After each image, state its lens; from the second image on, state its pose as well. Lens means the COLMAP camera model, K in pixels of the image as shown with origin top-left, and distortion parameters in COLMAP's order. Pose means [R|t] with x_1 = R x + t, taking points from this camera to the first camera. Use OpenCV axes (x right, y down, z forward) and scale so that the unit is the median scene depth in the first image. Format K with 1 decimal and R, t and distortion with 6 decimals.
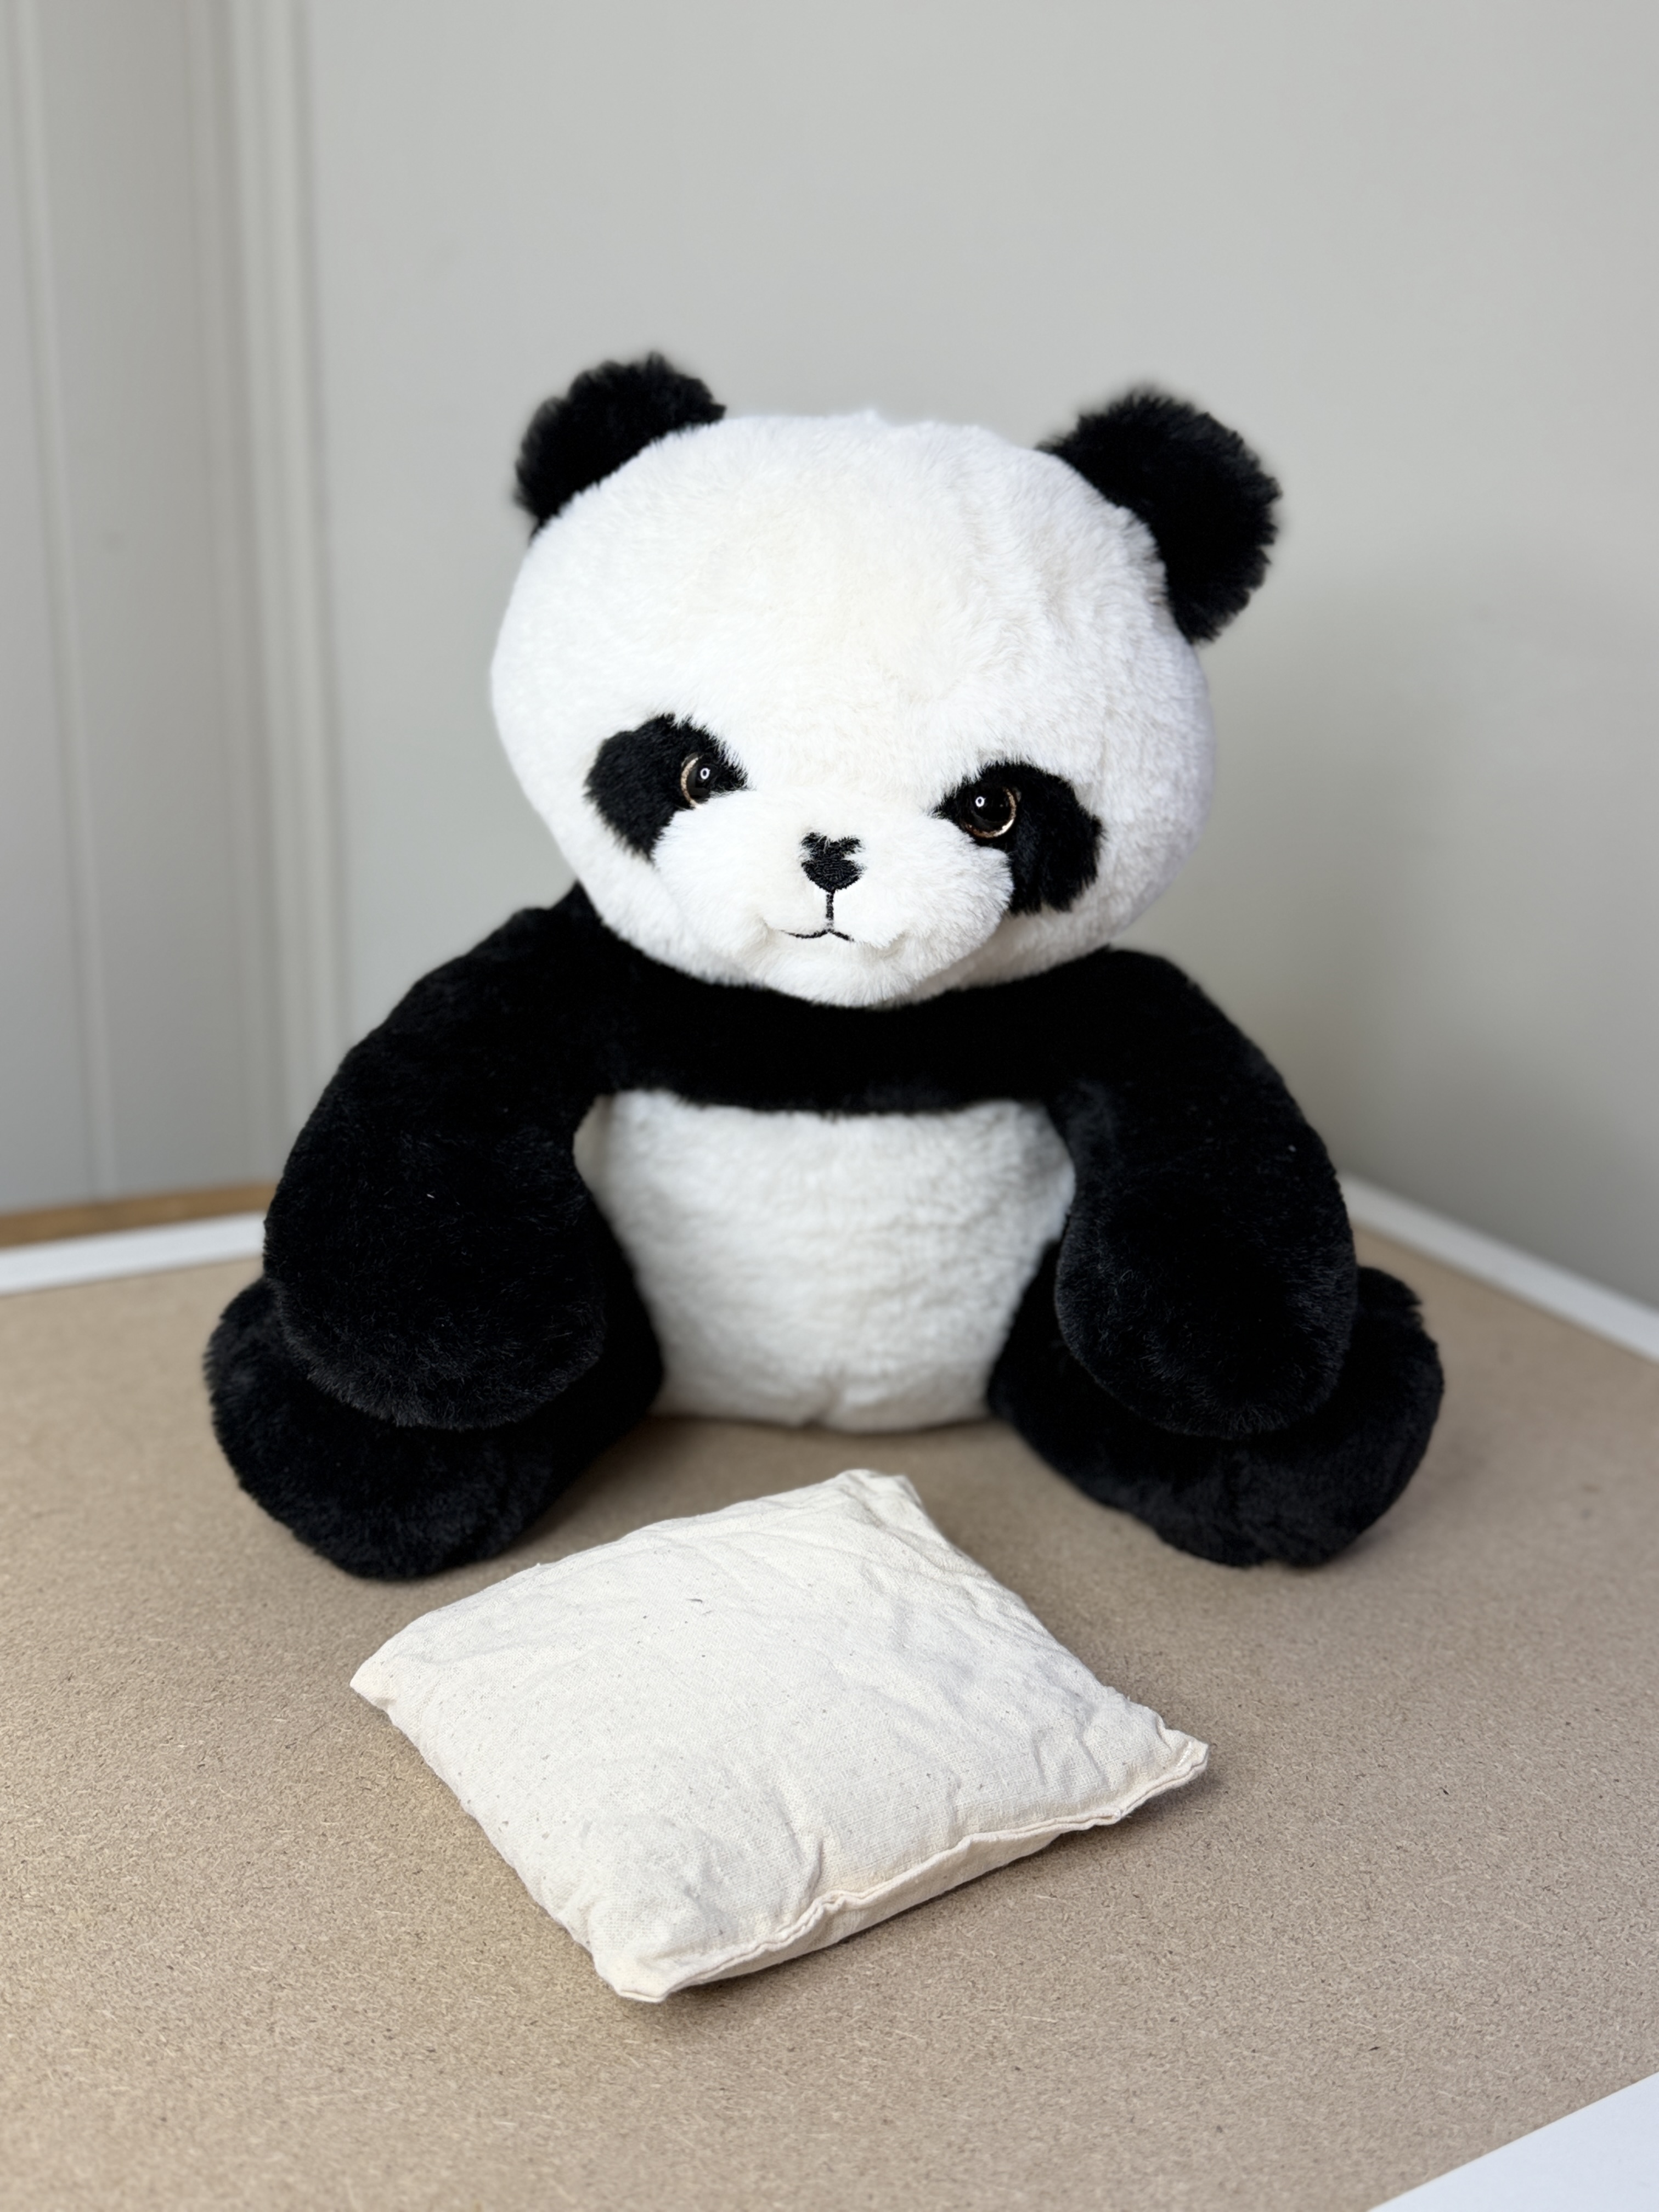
lens RADIAL K [[2158.8, 0, 829.5], [0, 2158.8, 1106.0], [0, 0, 1]] dist [0.174570, 0.016863]
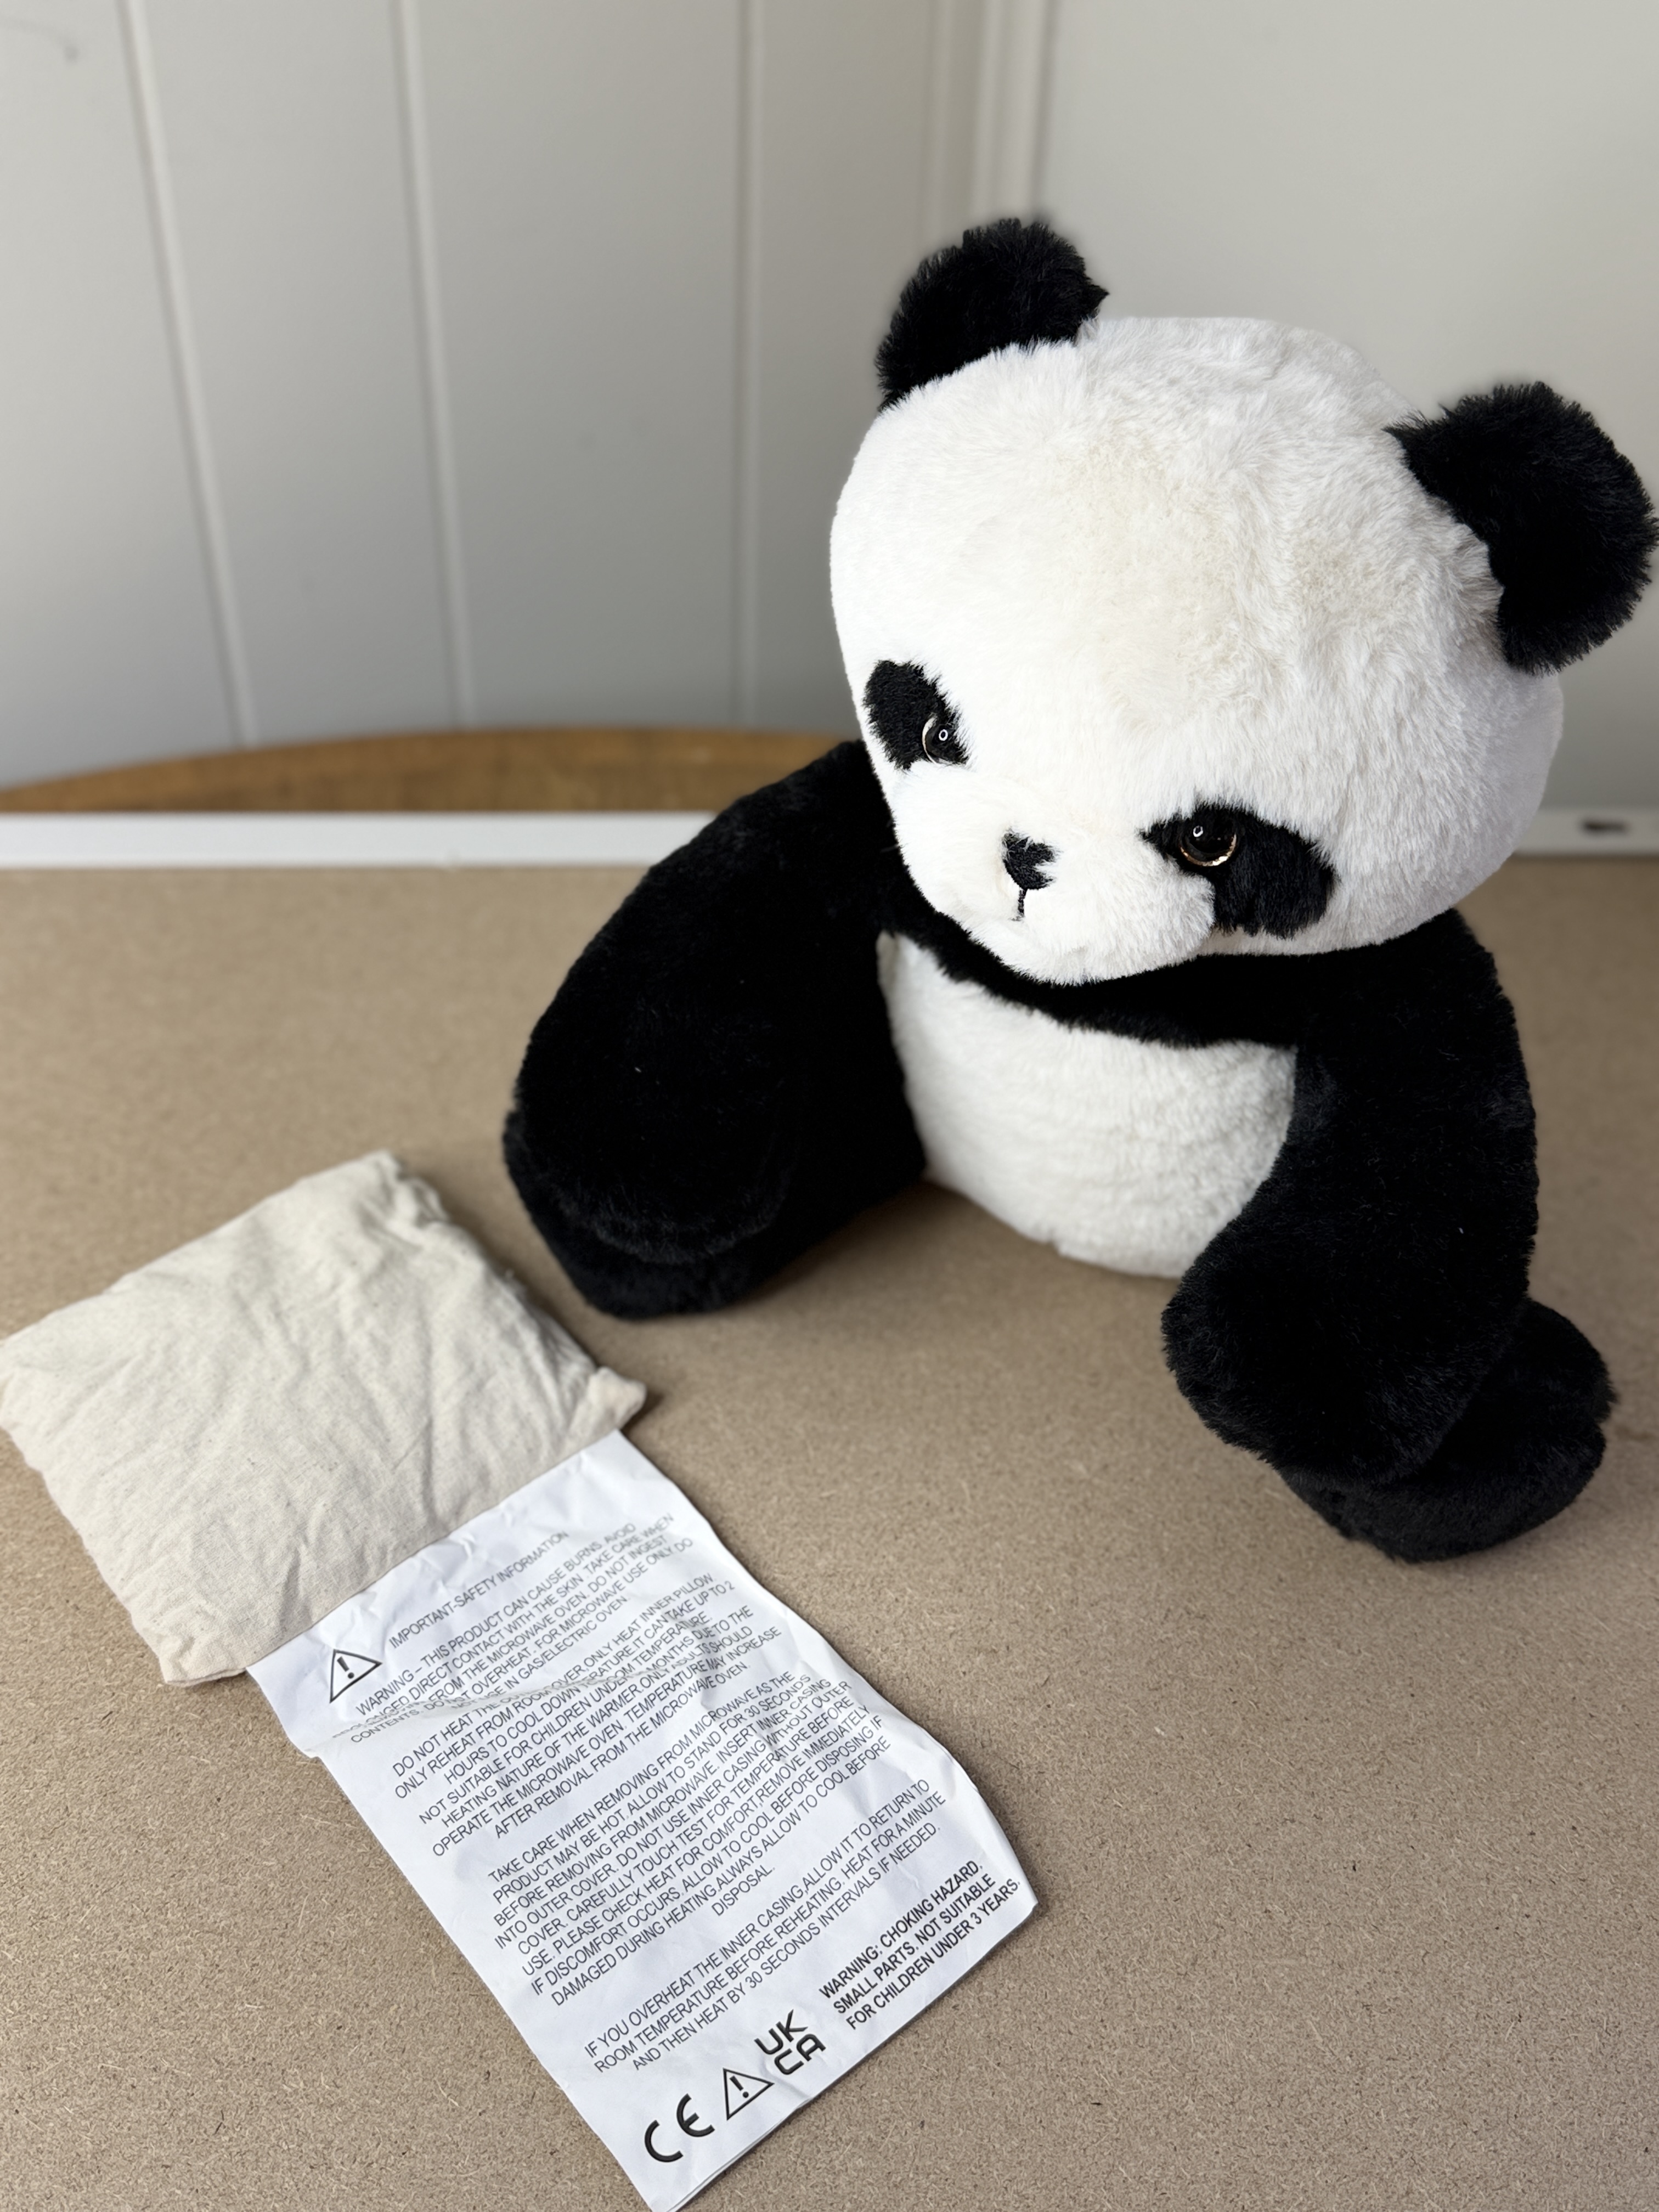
lens RADIAL K [[2158.8, 0, 829.5], [0, 2158.8, 1106.0], [0, 0, 1]] dist [0.174570, 0.016863]
pose [[0.898066, 0.295139, -0.326145, 0.259959], [-0.165779, 0.913904, 0.370537, -0.340983], [0.407425, -0.278699, 0.869674, 0.049345]]
